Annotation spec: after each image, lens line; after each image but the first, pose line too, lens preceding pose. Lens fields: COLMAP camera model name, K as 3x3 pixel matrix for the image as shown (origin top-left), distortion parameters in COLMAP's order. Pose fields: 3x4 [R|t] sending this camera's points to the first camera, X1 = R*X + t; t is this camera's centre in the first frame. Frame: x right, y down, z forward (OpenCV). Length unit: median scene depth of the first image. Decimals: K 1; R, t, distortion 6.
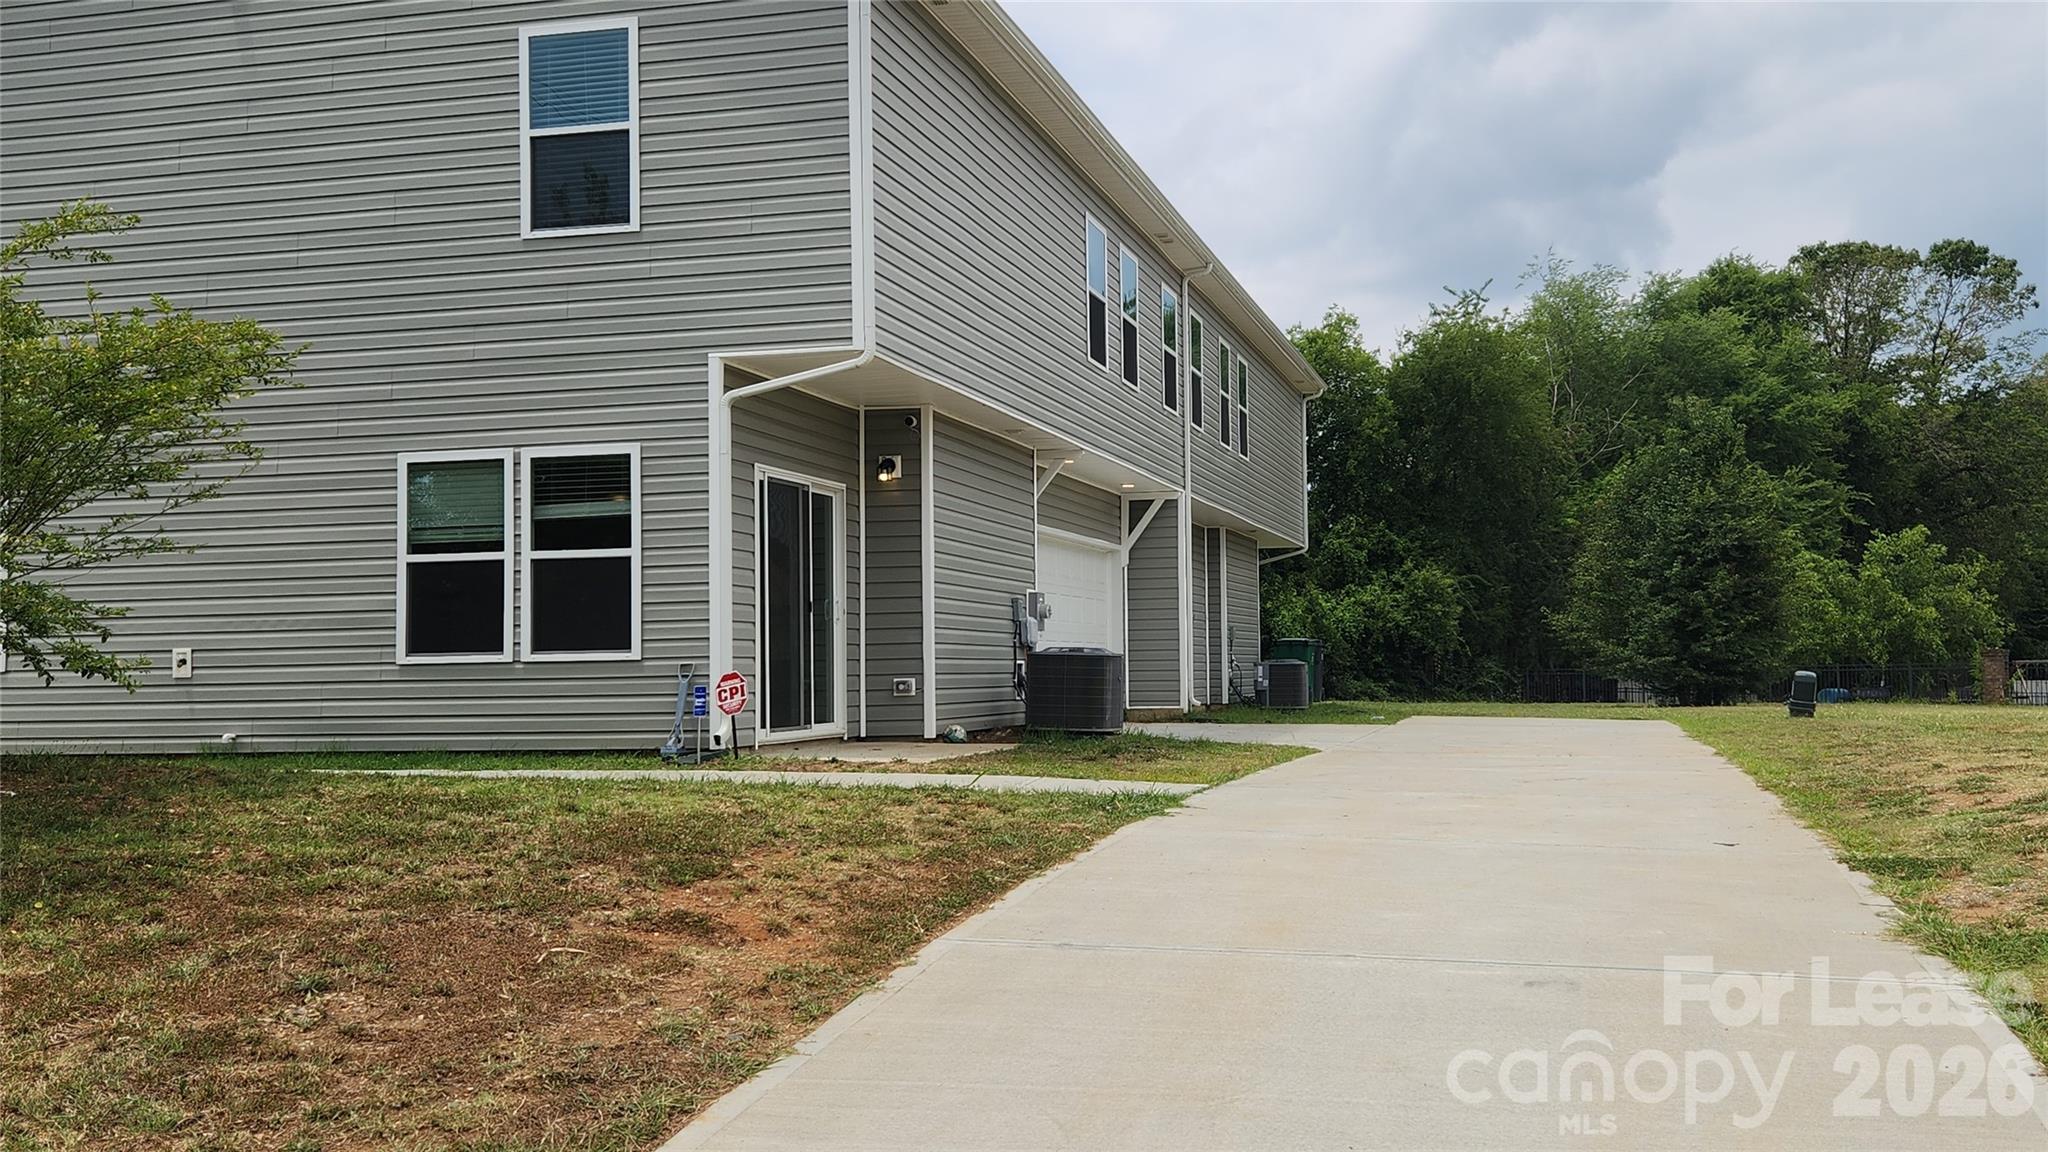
lens RADIAL K [[1995.4, 0, 1024.0], [0, 1995.4, 576.0], [0, 0, 1]] dist [0.008869, 0.002323]
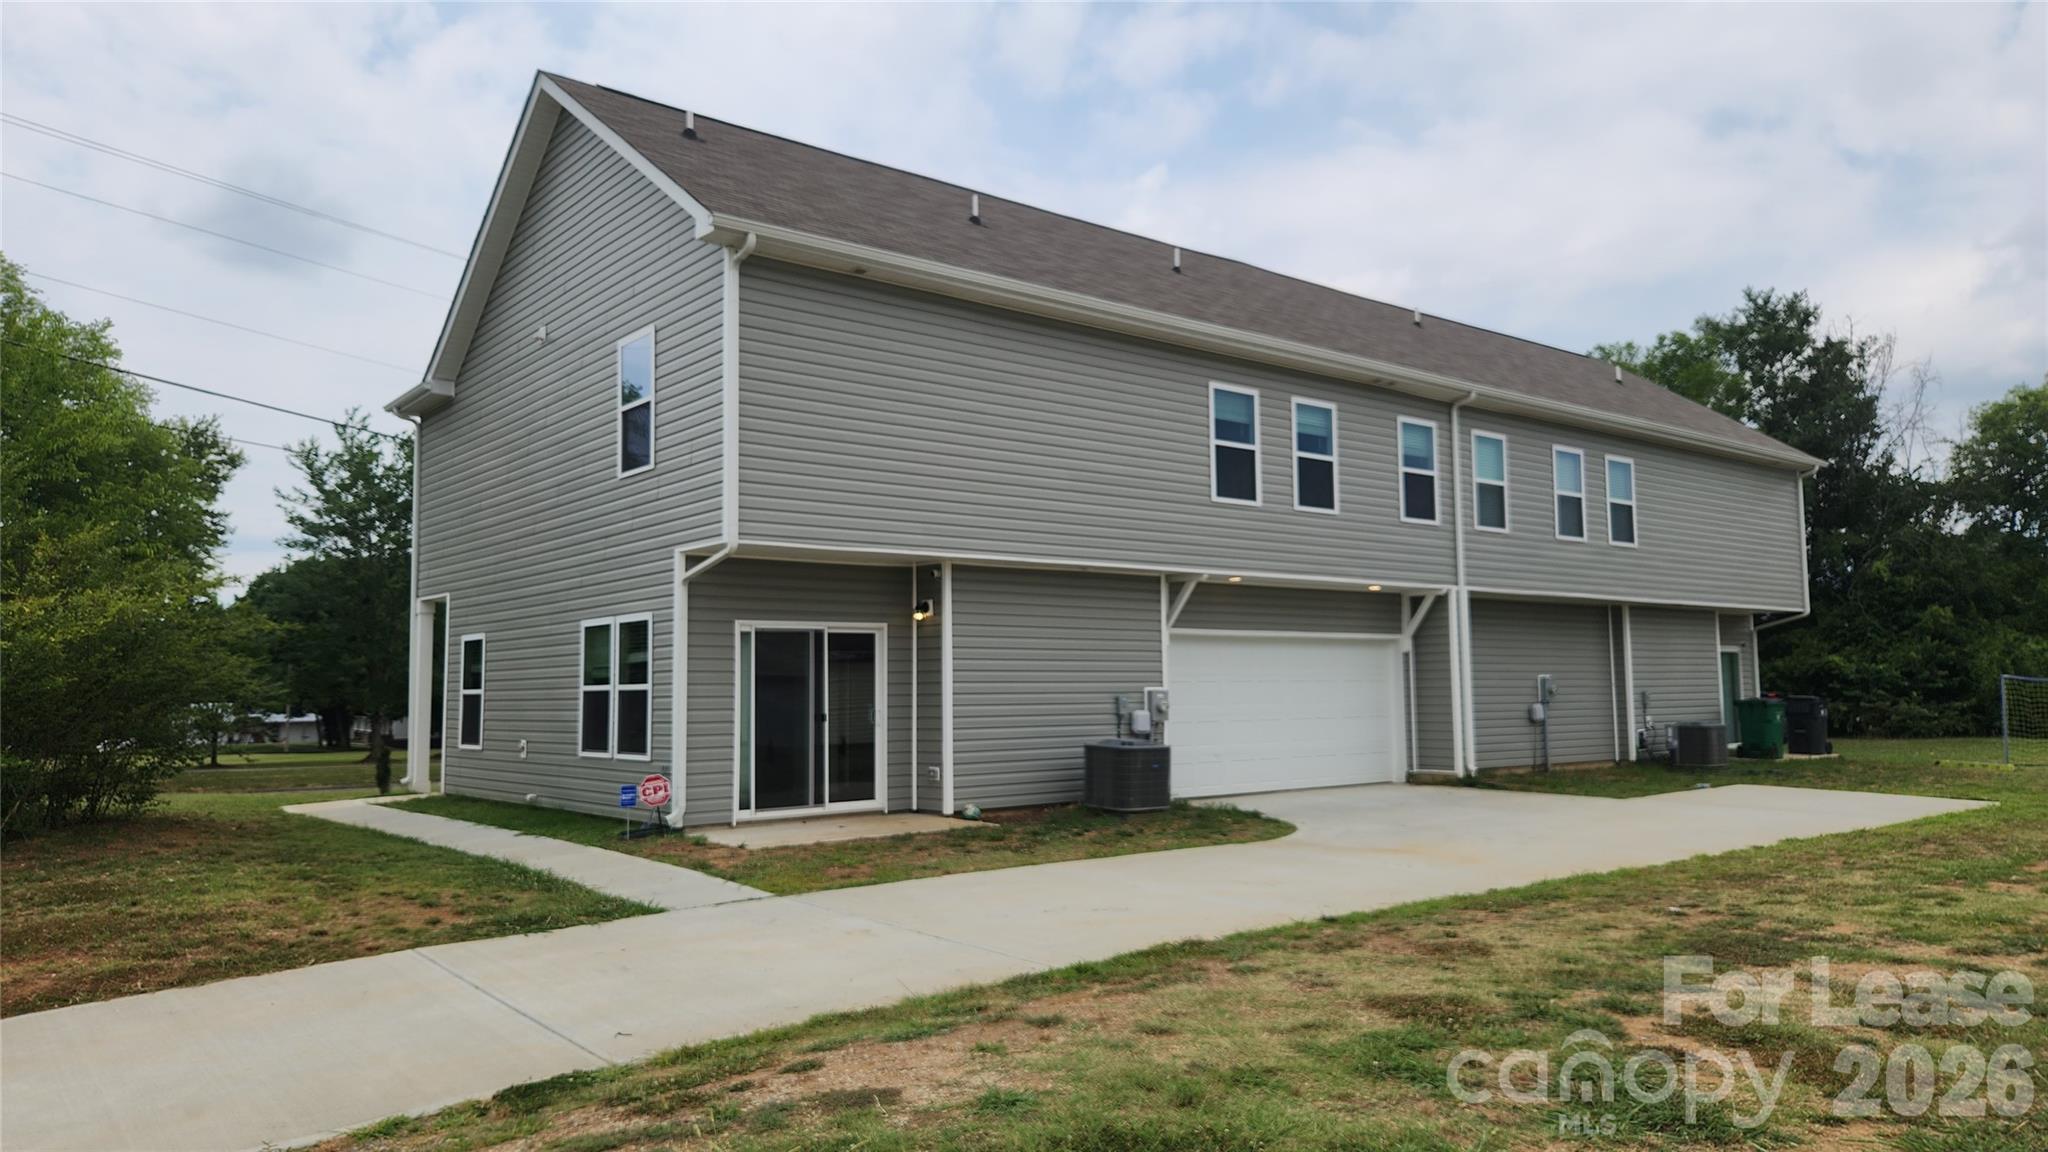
lens RADIAL K [[1387.6, 0, 1024.0], [0, 1387.6, 576.0], [0, 0, 1]] dist [0.022641, -0.000265]
pose [[0.805993, -0.046609, -0.590087, 0.555862], [0.031395, 0.998858, -0.036016, -0.042089], [0.591092, 0.010503, 0.806536, 0.297101]]
